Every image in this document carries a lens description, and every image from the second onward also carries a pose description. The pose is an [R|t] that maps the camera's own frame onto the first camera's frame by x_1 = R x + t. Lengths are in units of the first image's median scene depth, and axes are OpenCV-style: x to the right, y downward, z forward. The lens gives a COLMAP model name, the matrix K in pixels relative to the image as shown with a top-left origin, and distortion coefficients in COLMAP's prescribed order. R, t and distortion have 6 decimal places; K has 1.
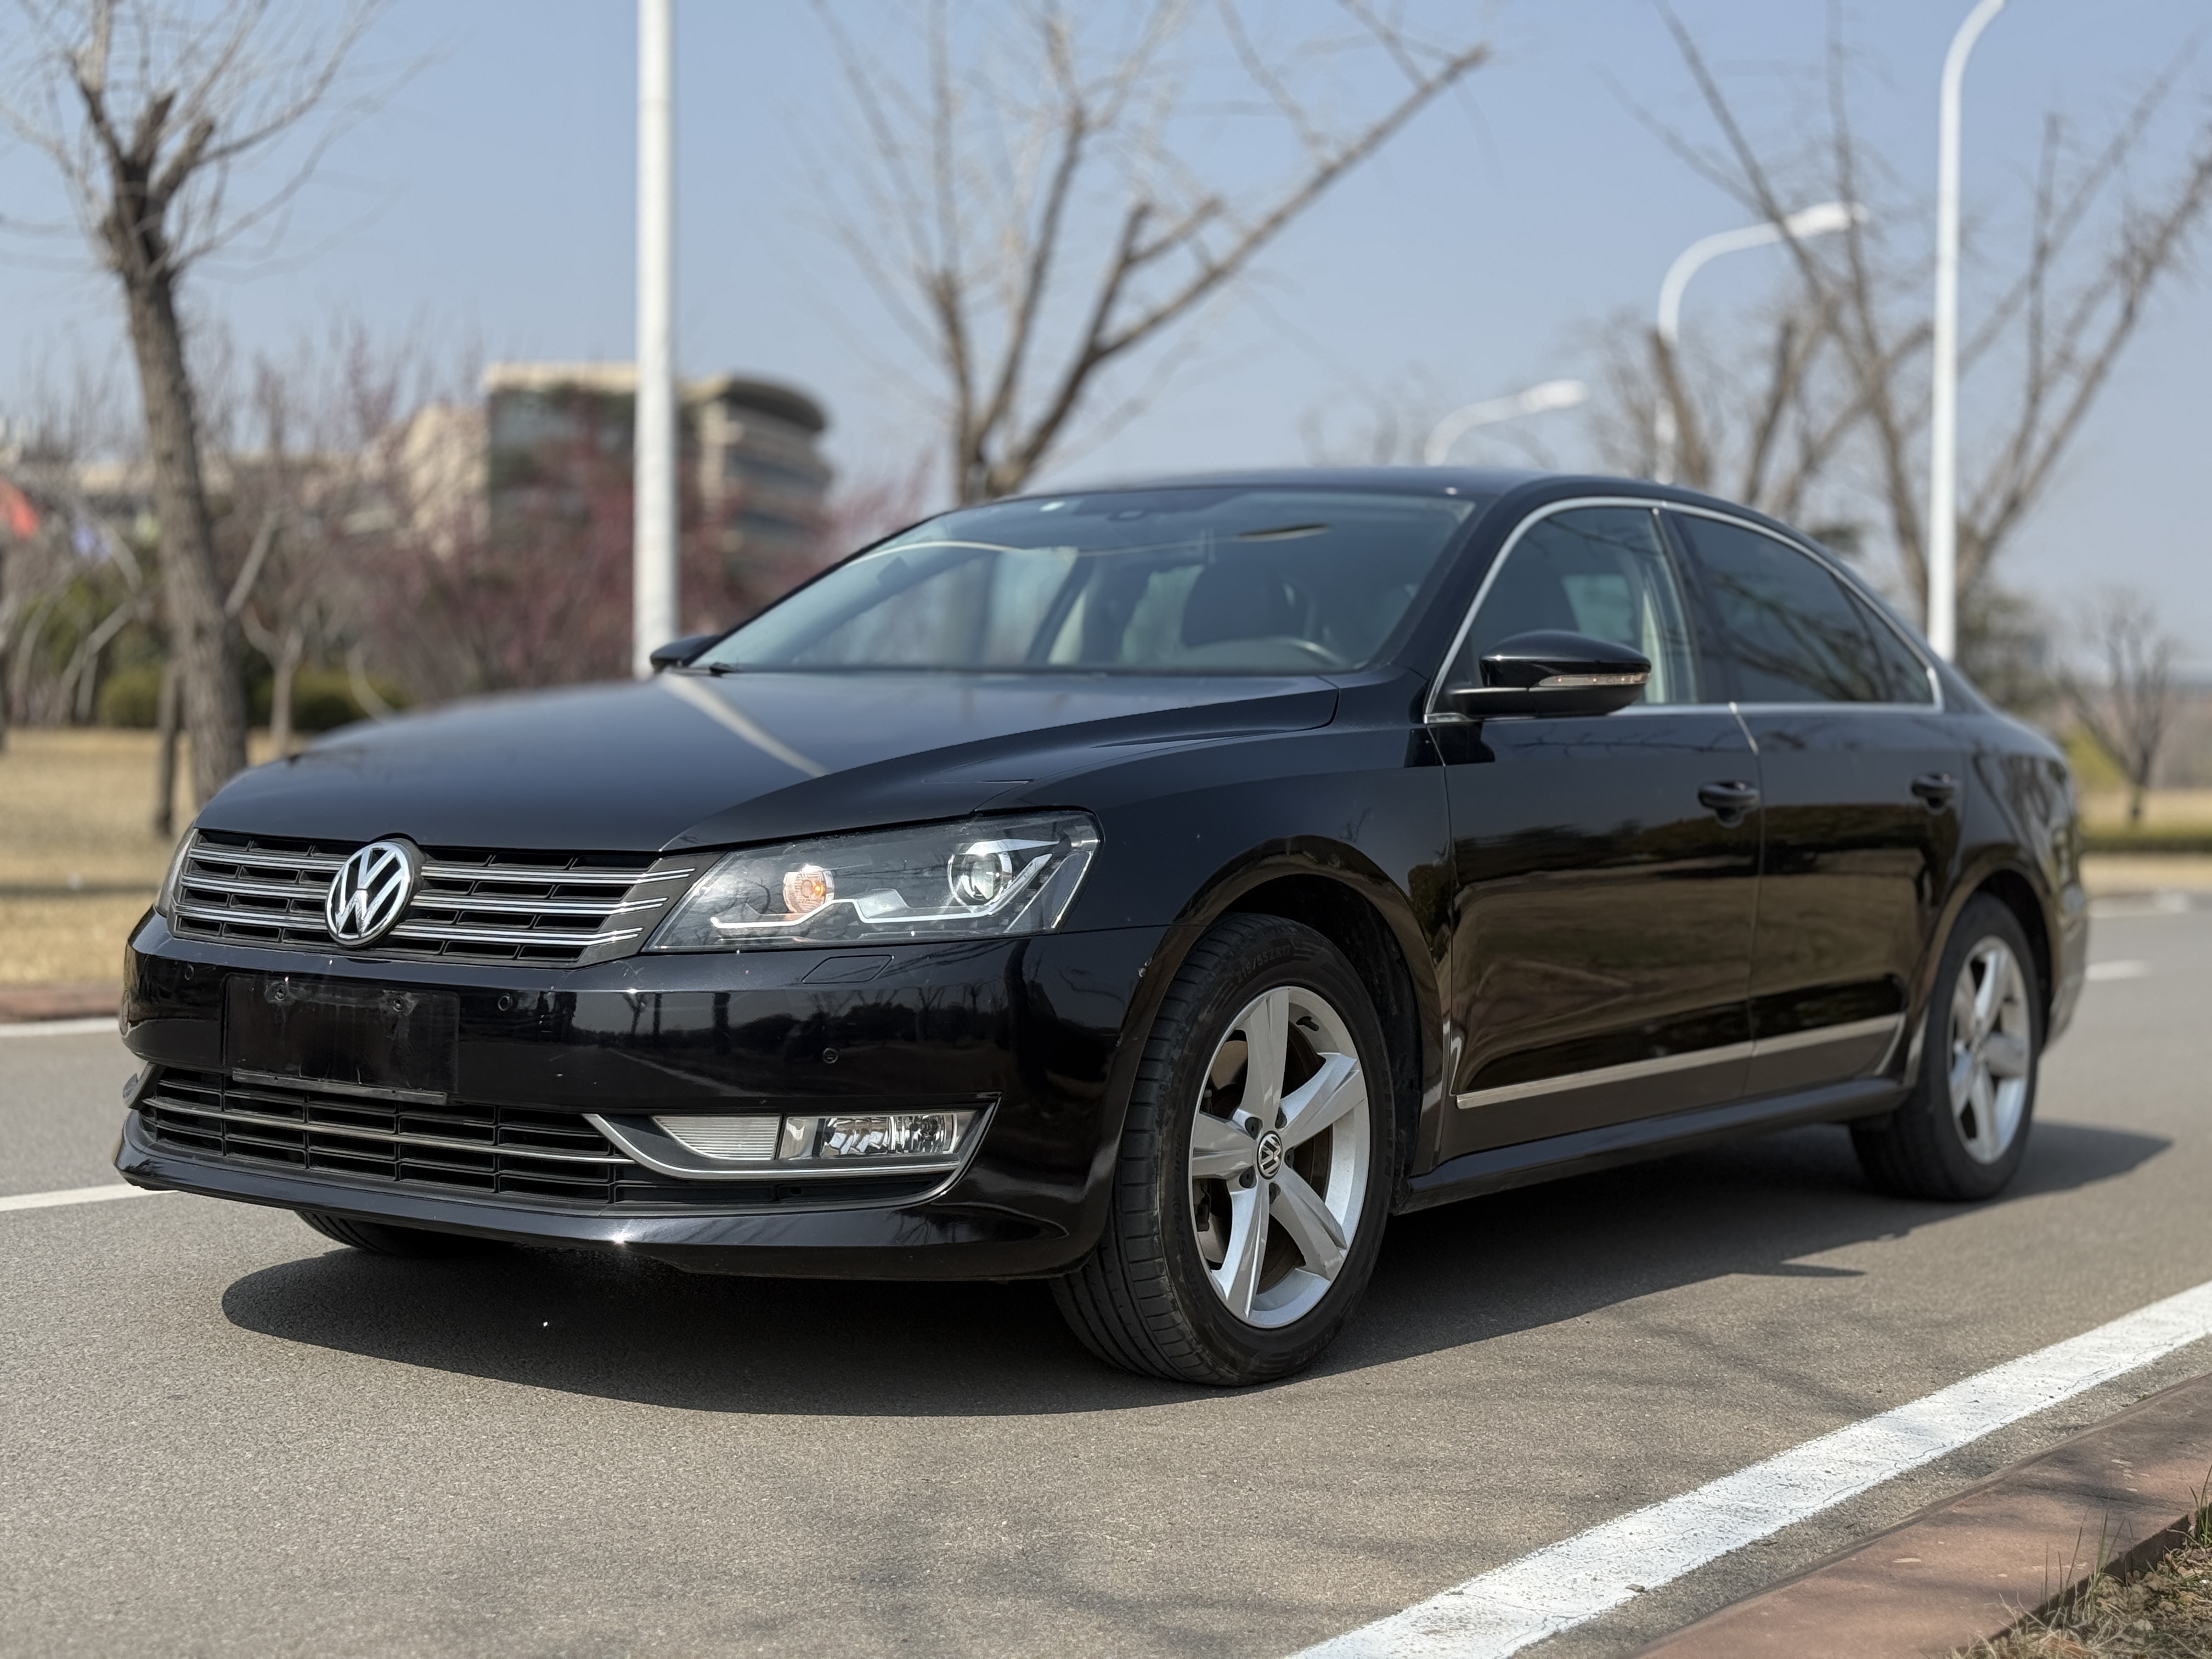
lens RADIAL K [[3100.6, 0, 1119.0], [0, 3100.6, 839.2], [0, 0, 1]] dist [0.237968, 0.000000]
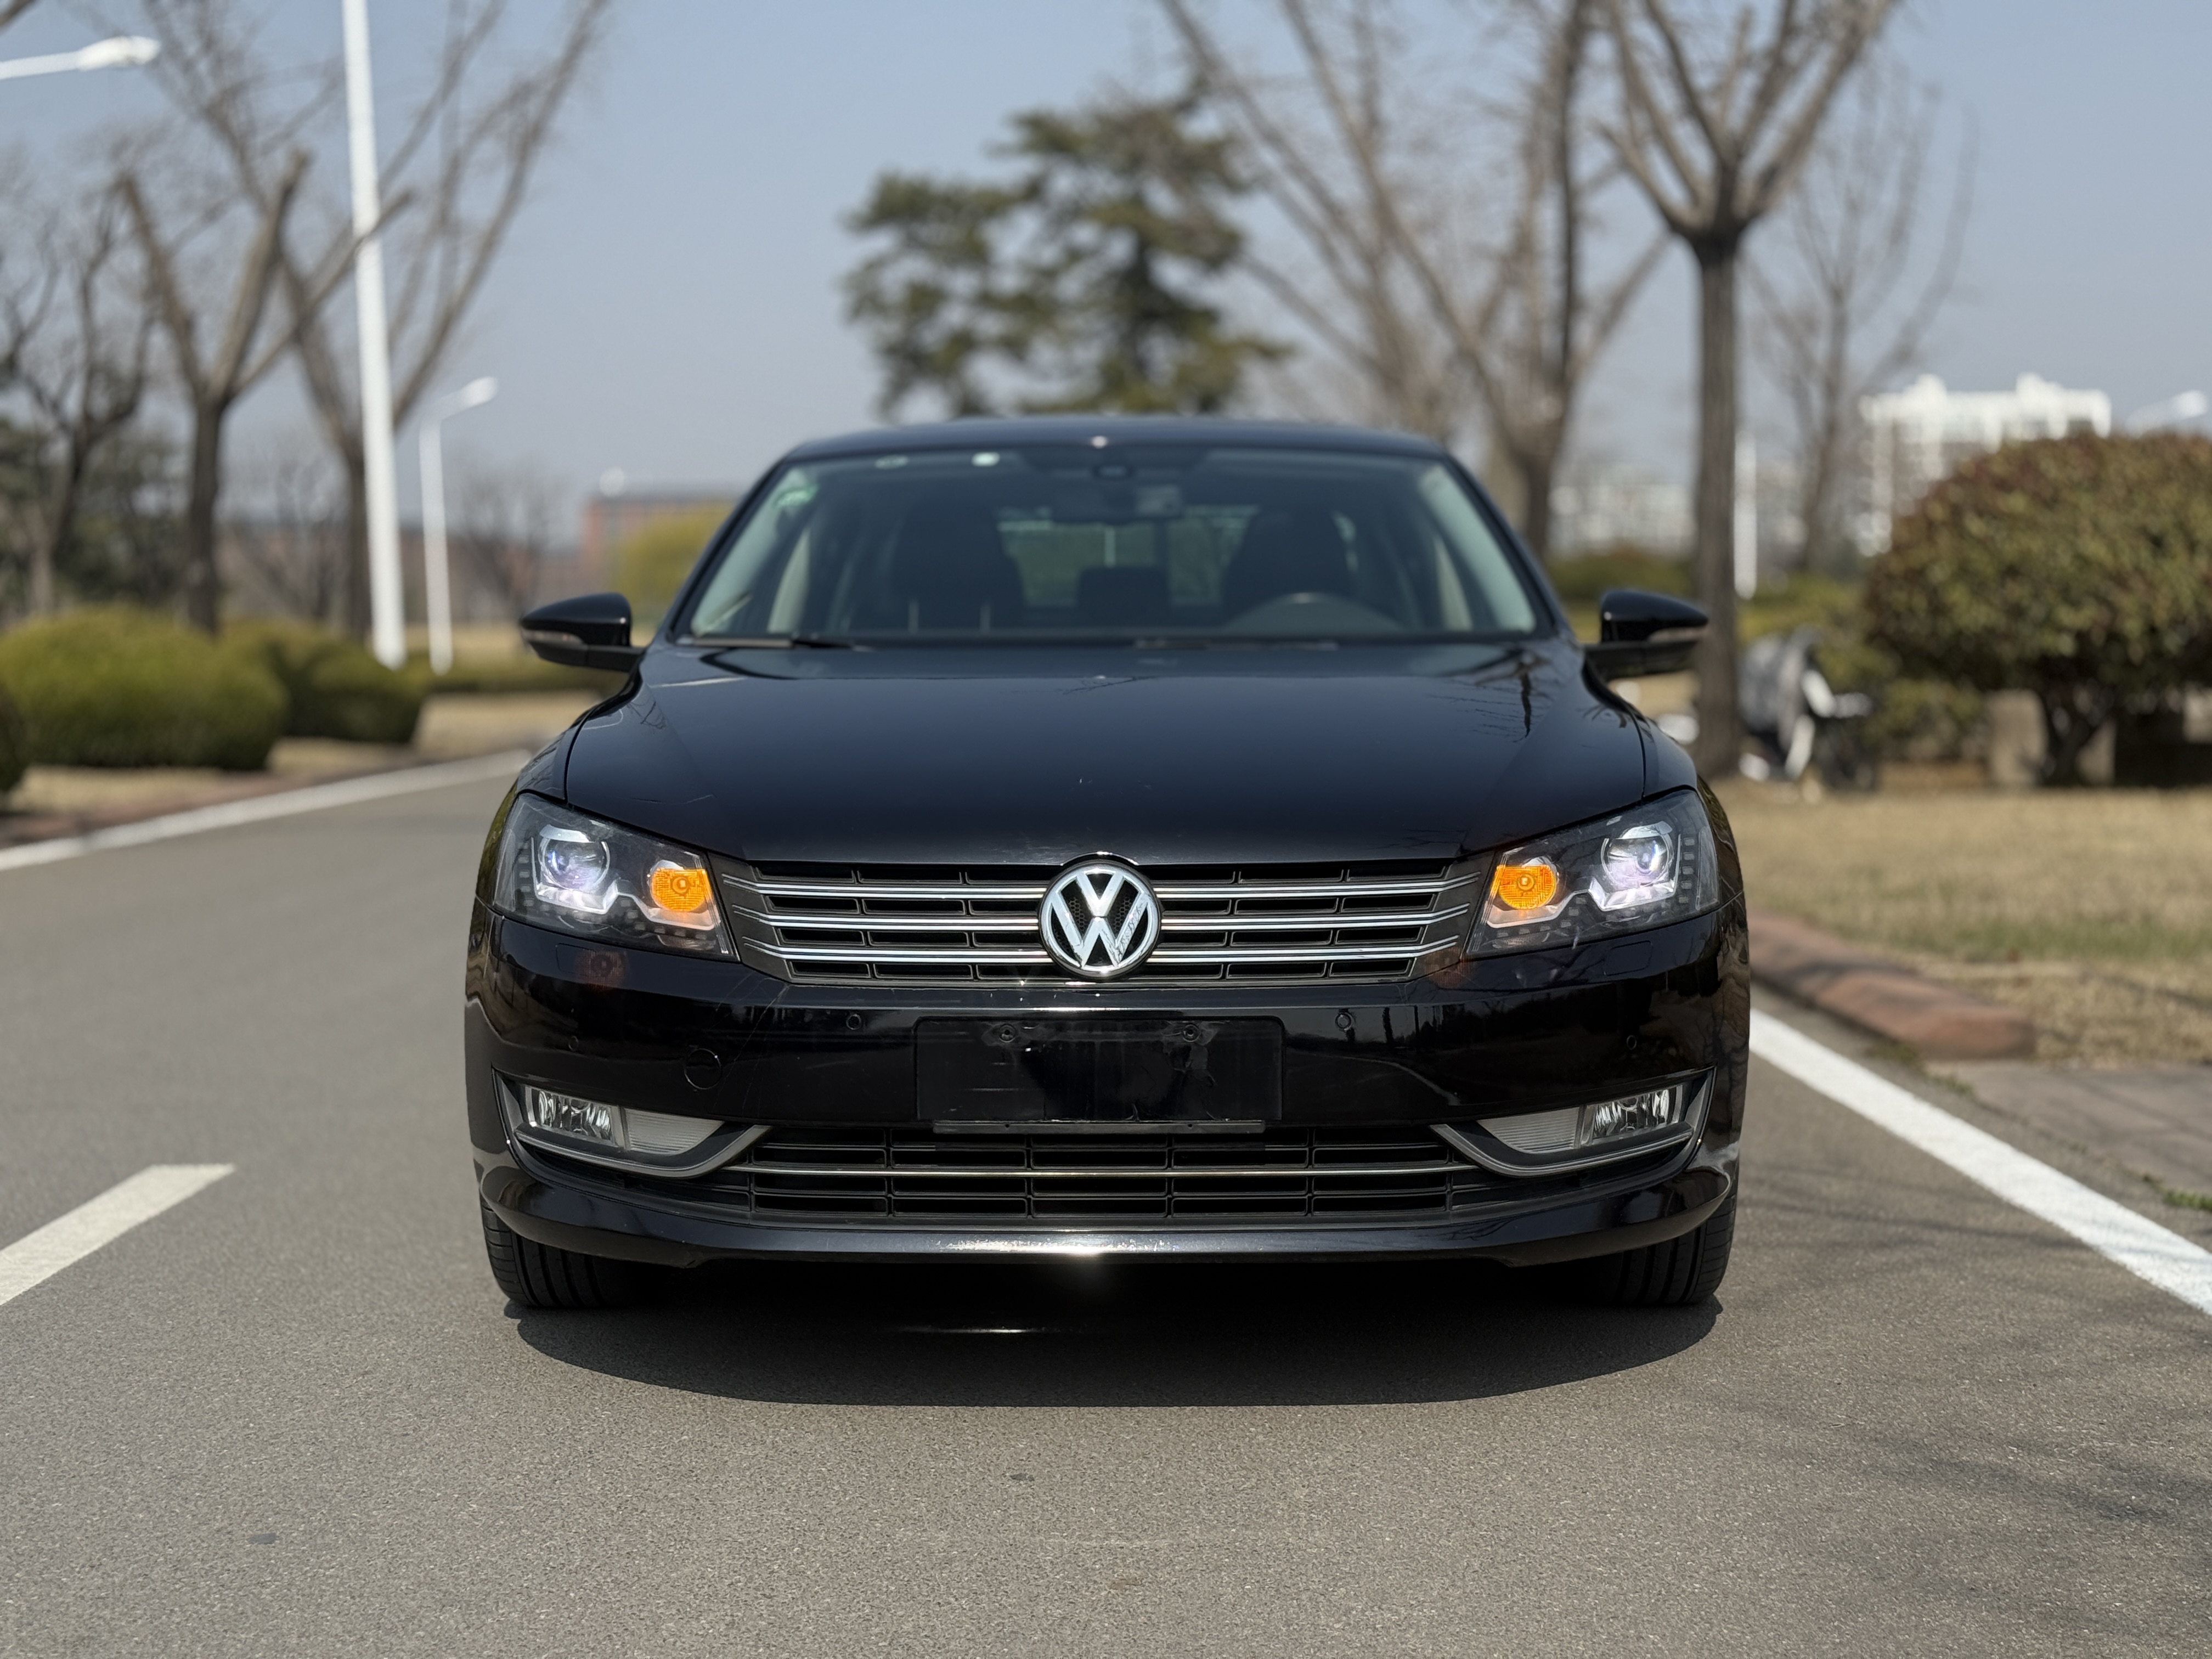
lens RADIAL K [[3100.6, 0, 1119.5], [0, 3100.6, 822.8], [0, 0, 1]] dist [0.237968, 0.000000]
pose [[0.789852, -0.065634, 0.609776, -0.811238], [0.034031, 0.997416, 0.063277, -0.071902], [-0.612353, -0.029229, 0.790044, 0.261140]]
